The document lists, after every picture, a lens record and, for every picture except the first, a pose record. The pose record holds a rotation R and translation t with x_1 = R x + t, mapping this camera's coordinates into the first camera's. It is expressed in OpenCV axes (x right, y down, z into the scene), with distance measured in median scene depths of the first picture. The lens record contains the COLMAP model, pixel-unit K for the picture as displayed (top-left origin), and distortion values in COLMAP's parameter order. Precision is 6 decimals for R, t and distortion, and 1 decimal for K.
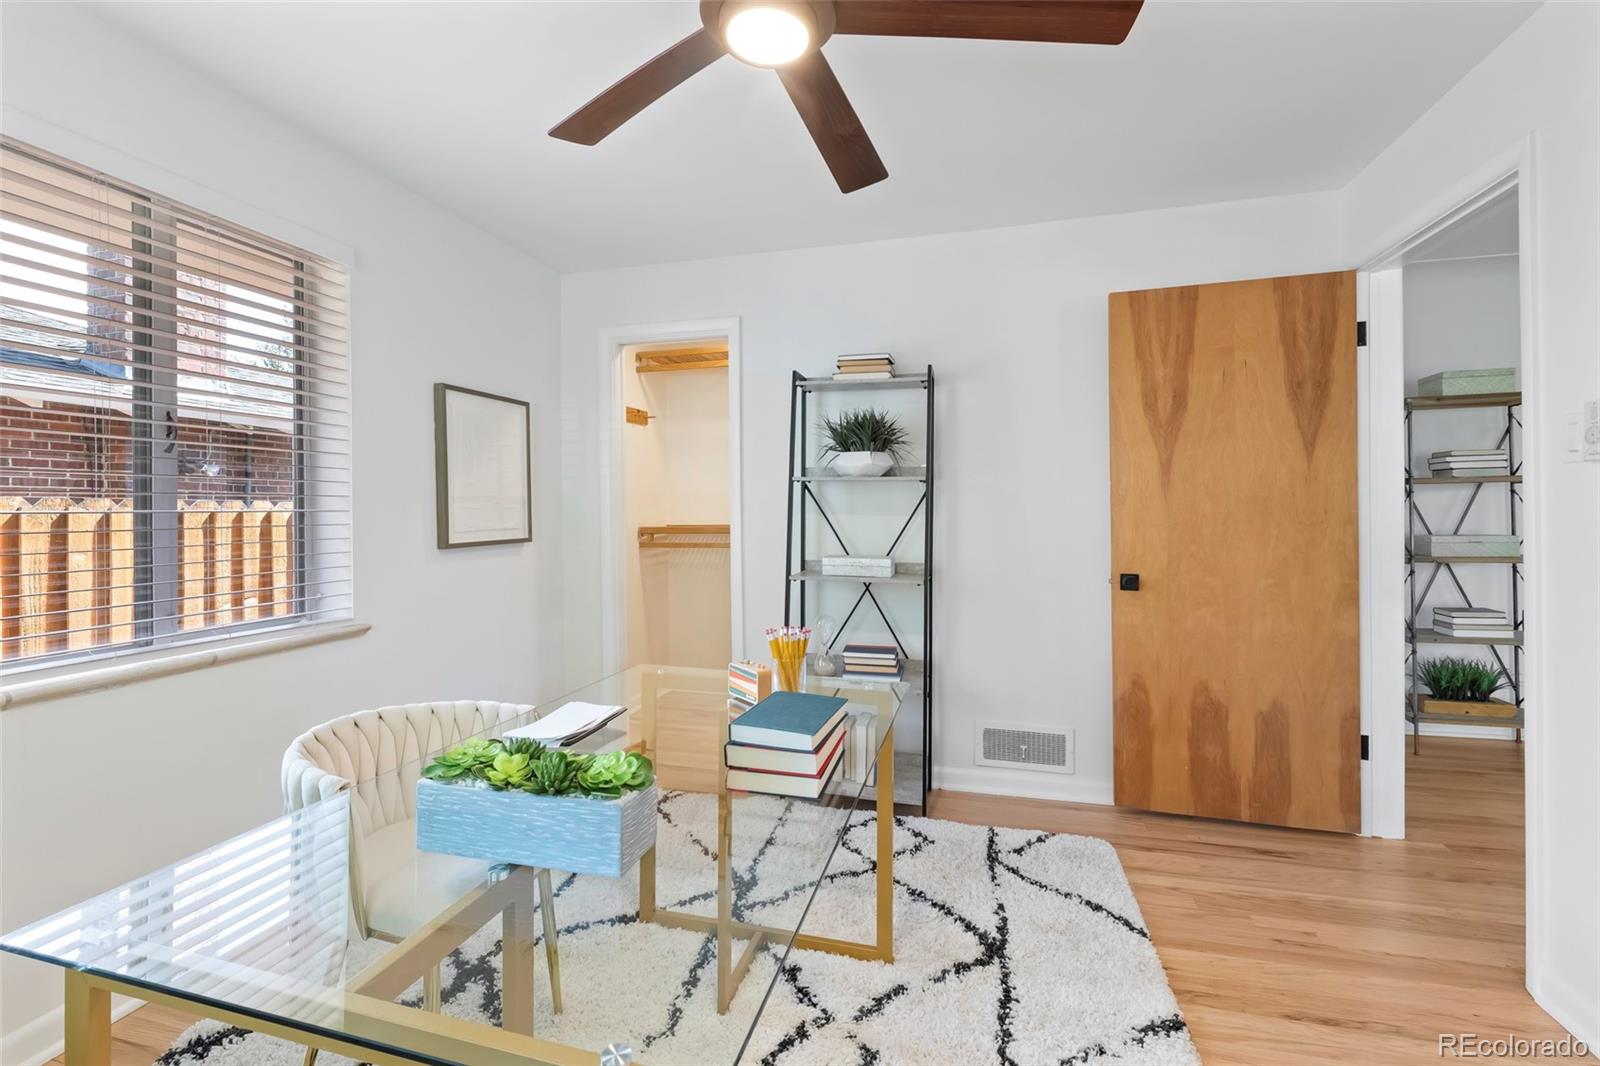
lens RADIAL K [[679.7, 0, 784.4], [0, 679.7, 530.7], [0, 0, 1]] dist [0.000999, -0.000149]
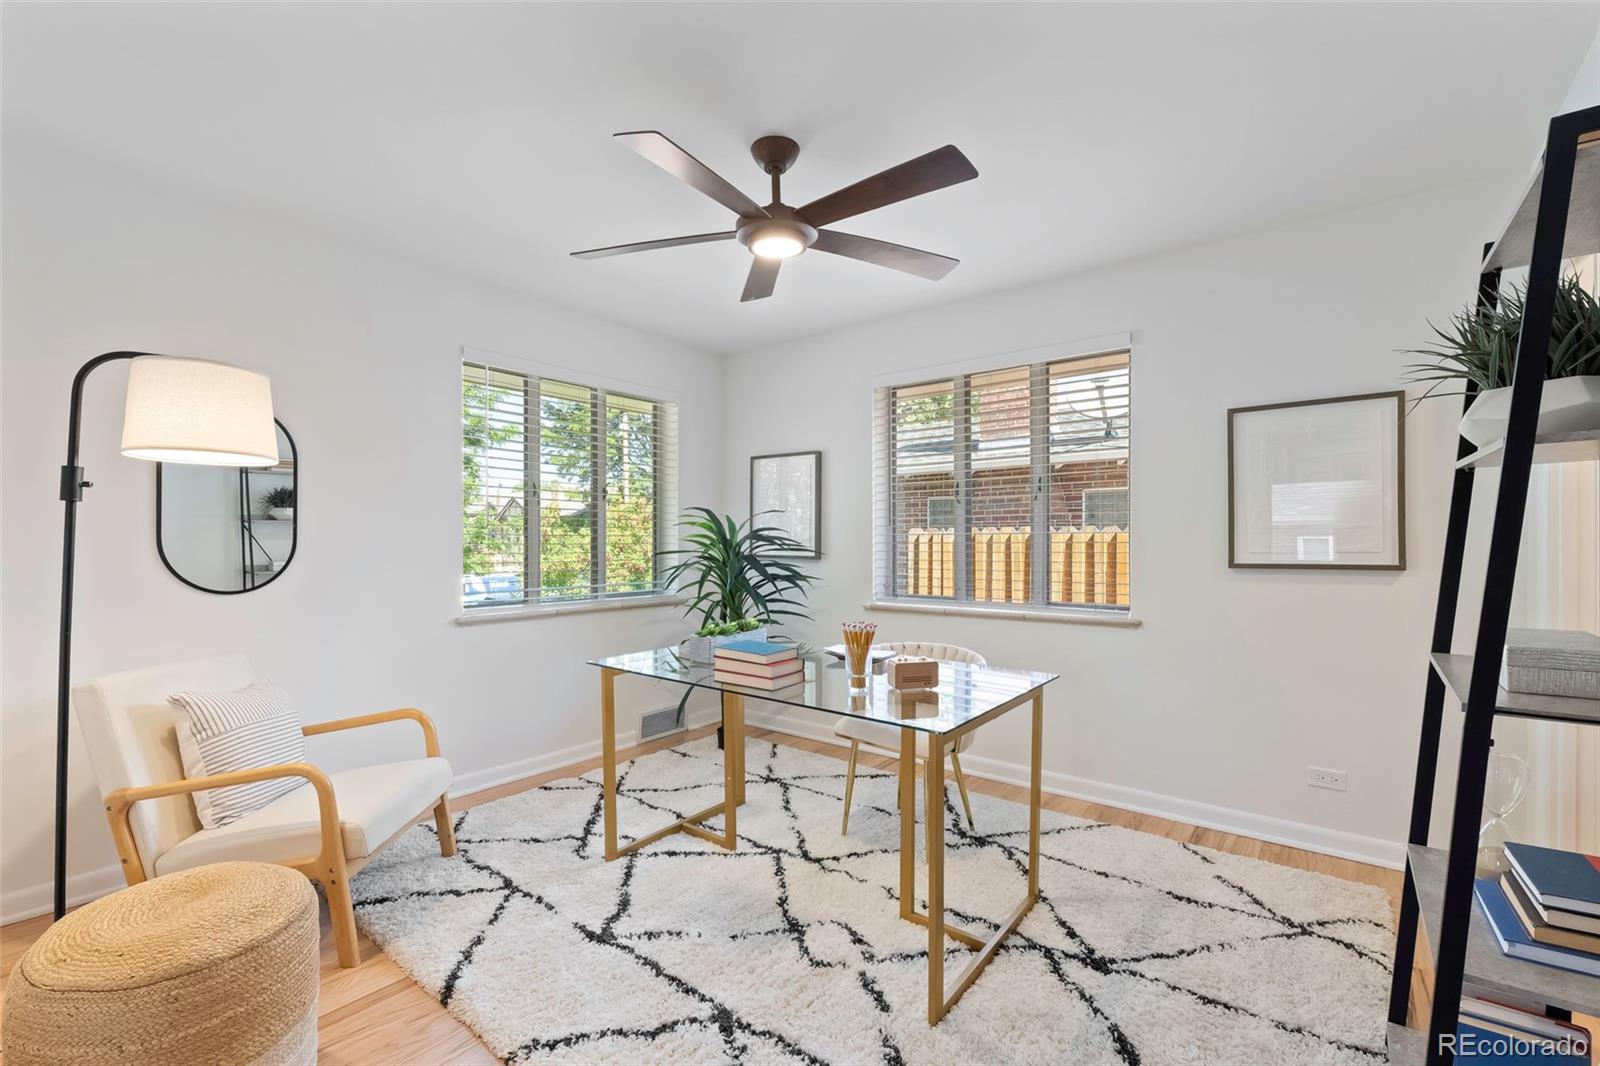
lens RADIAL K [[679.7, 0, 784.4], [0, 679.7, 530.7], [0, 0, 1]] dist [0.000999, -0.000149]
pose [[-0.378148, 0.004187, -0.925736, 0.898260], [-0.015137, 0.999828, 0.010705, -0.038809], [0.925621, 0.018061, -0.378019, 0.947817]]
